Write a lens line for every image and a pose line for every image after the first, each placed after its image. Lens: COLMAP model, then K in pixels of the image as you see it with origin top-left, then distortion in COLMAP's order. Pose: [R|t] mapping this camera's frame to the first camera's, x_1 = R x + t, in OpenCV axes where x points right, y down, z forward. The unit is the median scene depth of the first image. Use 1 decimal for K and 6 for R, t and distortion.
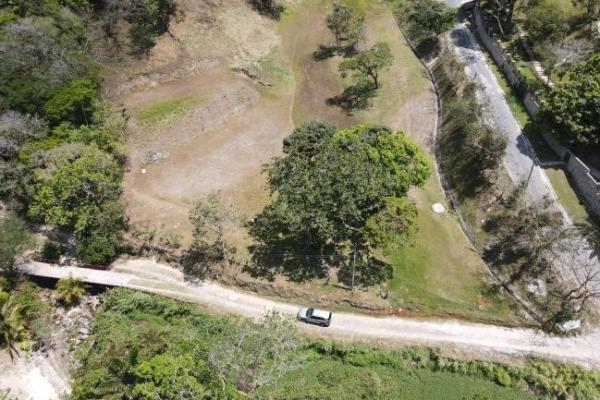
lens RADIAL K [[436.7, 0, 300.0], [0, 436.7, 200.0], [0, 0, 1]] dist [0.006937, 0.004442]
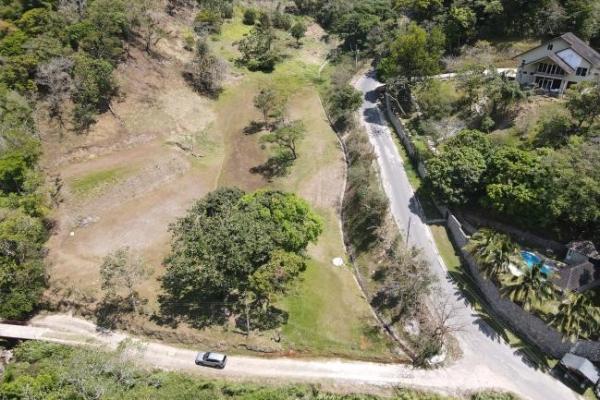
lens RADIAL K [[436.7, 0, 300.0], [0, 436.7, 200.0], [0, 0, 1]] dist [0.006937, 0.004442]
pose [[0.997965, -0.012886, 0.062452, 0.157690], [0.022362, 0.987895, -0.153503, 0.033907], [-0.059718, 0.154587, 0.986173, -0.138033]]
